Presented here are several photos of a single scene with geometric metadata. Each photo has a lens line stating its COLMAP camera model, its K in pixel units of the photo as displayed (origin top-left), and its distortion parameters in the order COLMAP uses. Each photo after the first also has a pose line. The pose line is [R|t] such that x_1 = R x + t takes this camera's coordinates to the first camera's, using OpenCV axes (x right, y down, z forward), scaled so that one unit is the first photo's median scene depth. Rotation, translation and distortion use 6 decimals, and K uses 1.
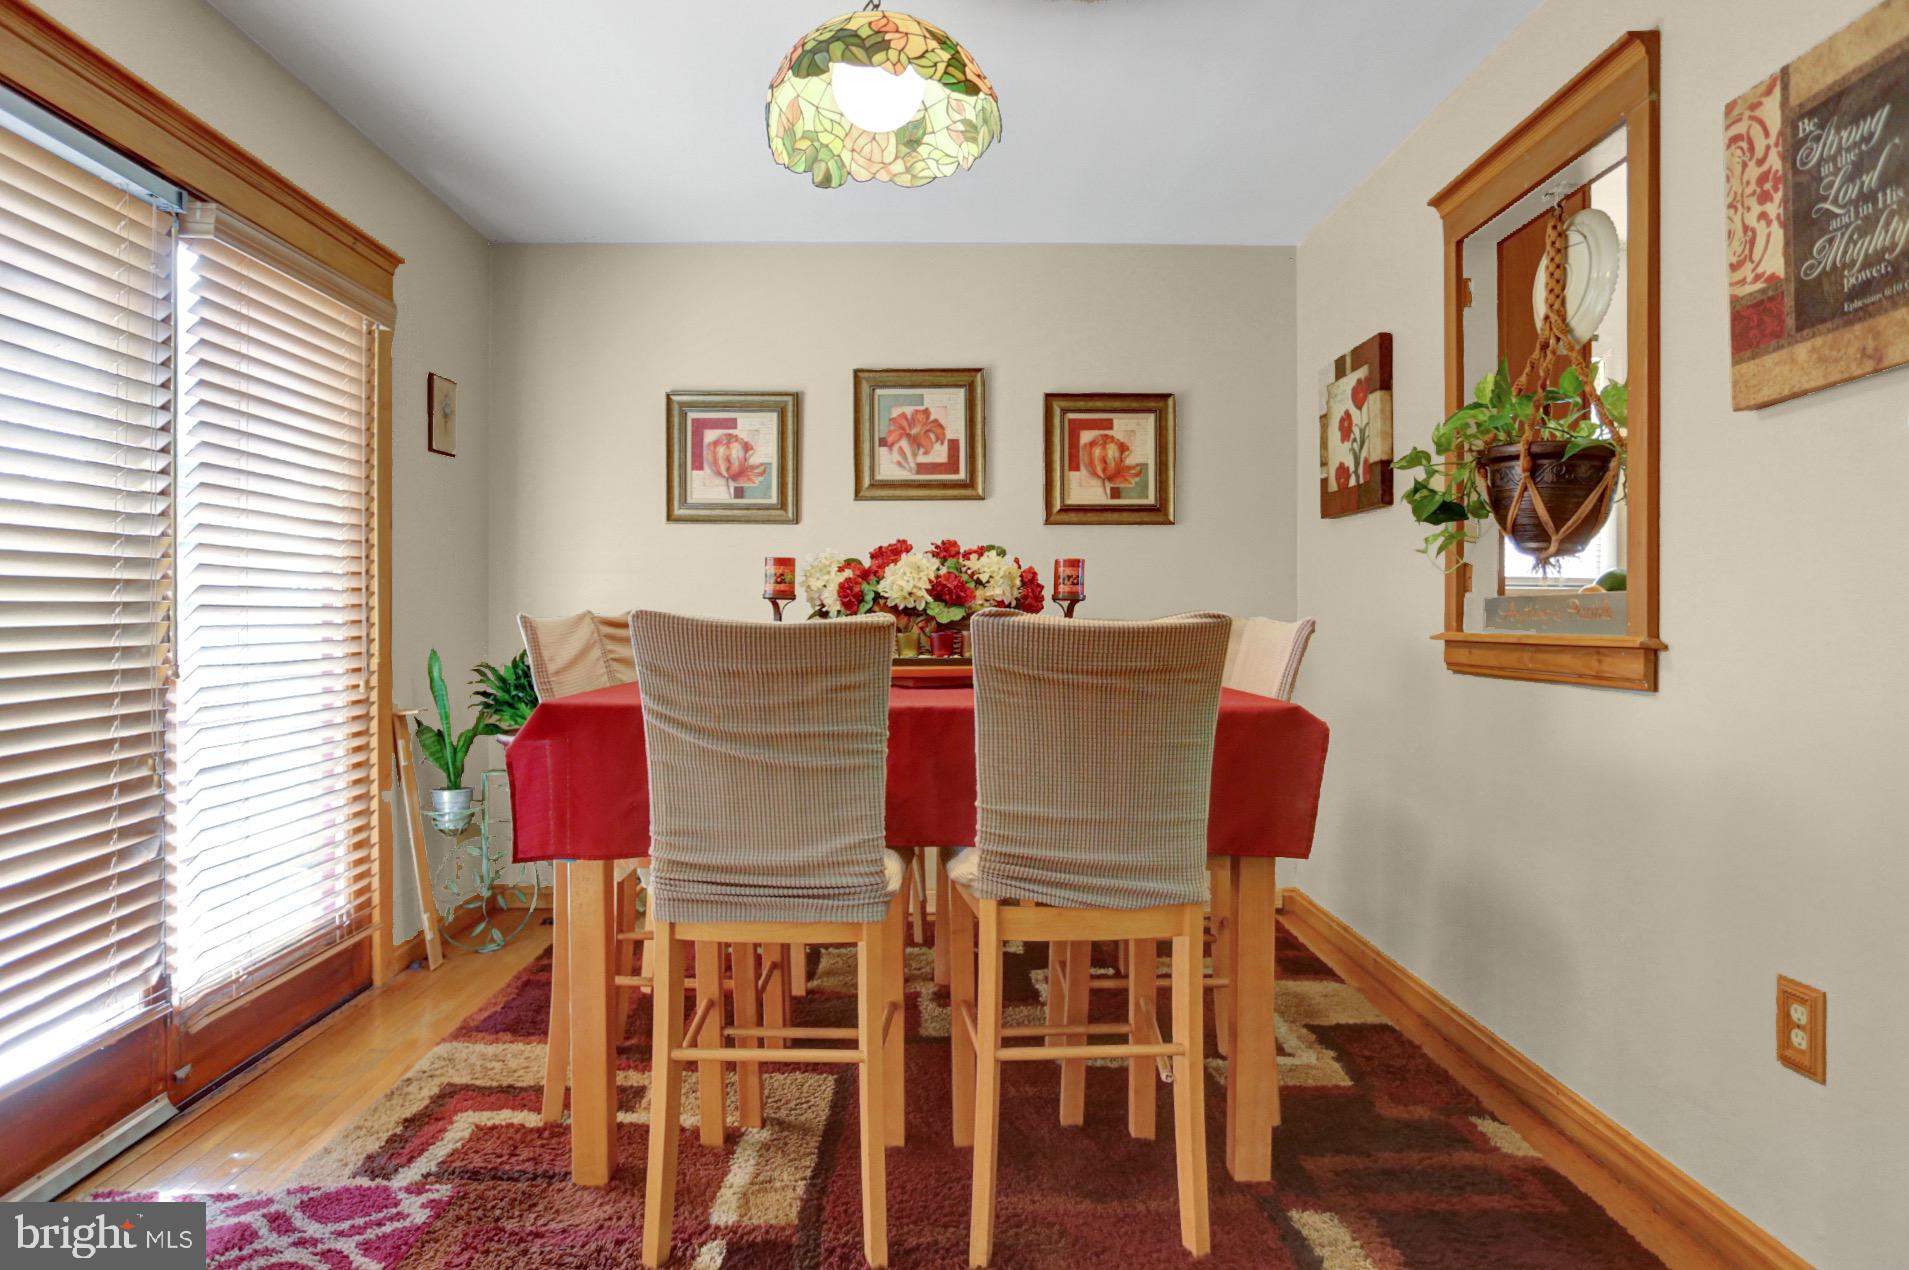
lens RADIAL K [[1153.8, 0, 946.0], [0, 1153.8, 624.5], [0, 0, 1]] dist [-0.051253, 0.026622]
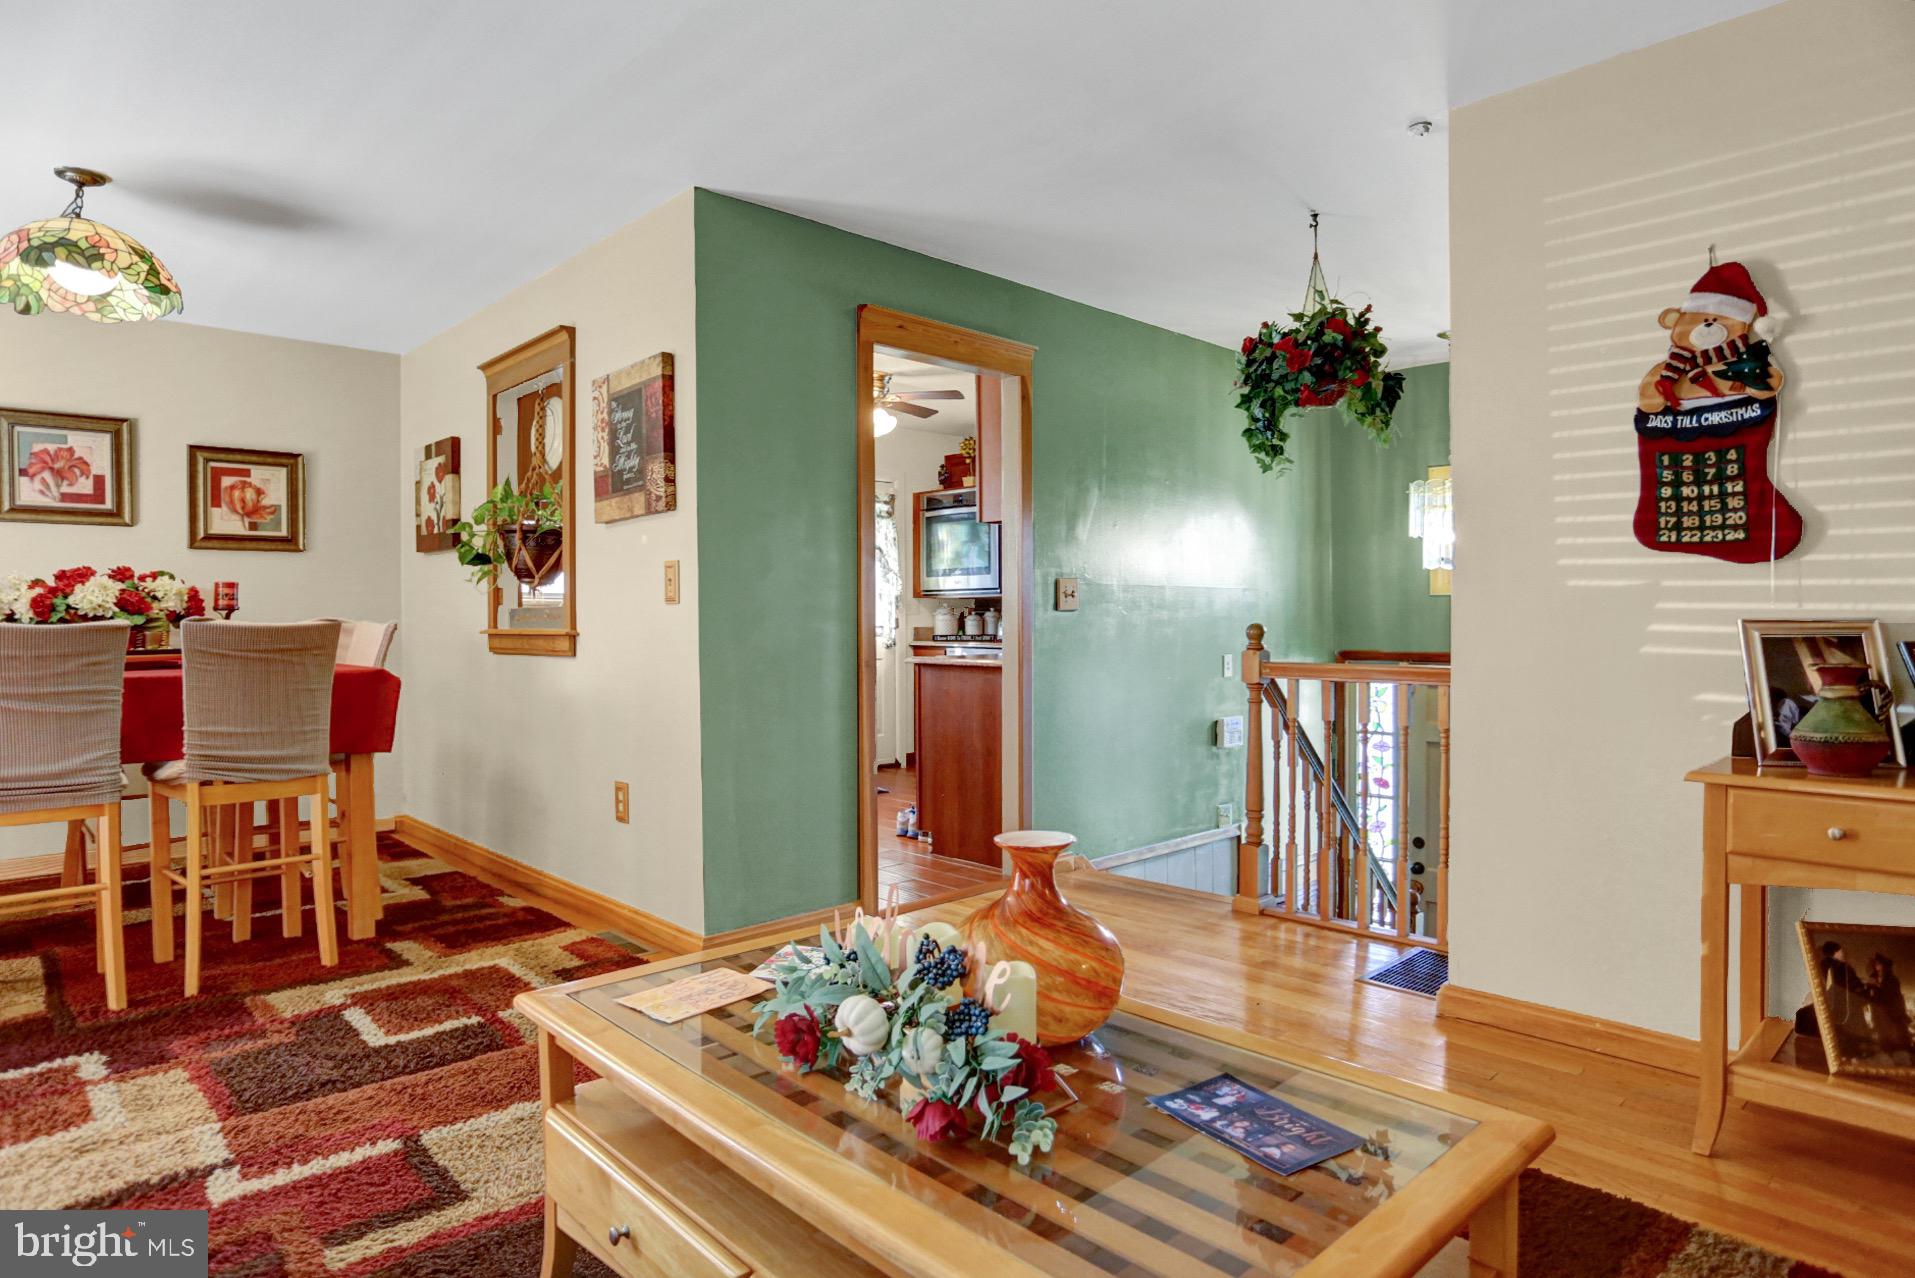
lens RADIAL K [[1157.4, 0, 964.2], [0, 1157.4, 630.2], [0, 0, 1]] dist [-0.051253, 0.026622]
pose [[0.749097, -0.011863, 0.662355, -0.160486], [0.010633, 0.999926, 0.005883, 0.006433], [-0.662376, 0.002635, 0.749167, -0.761061]]
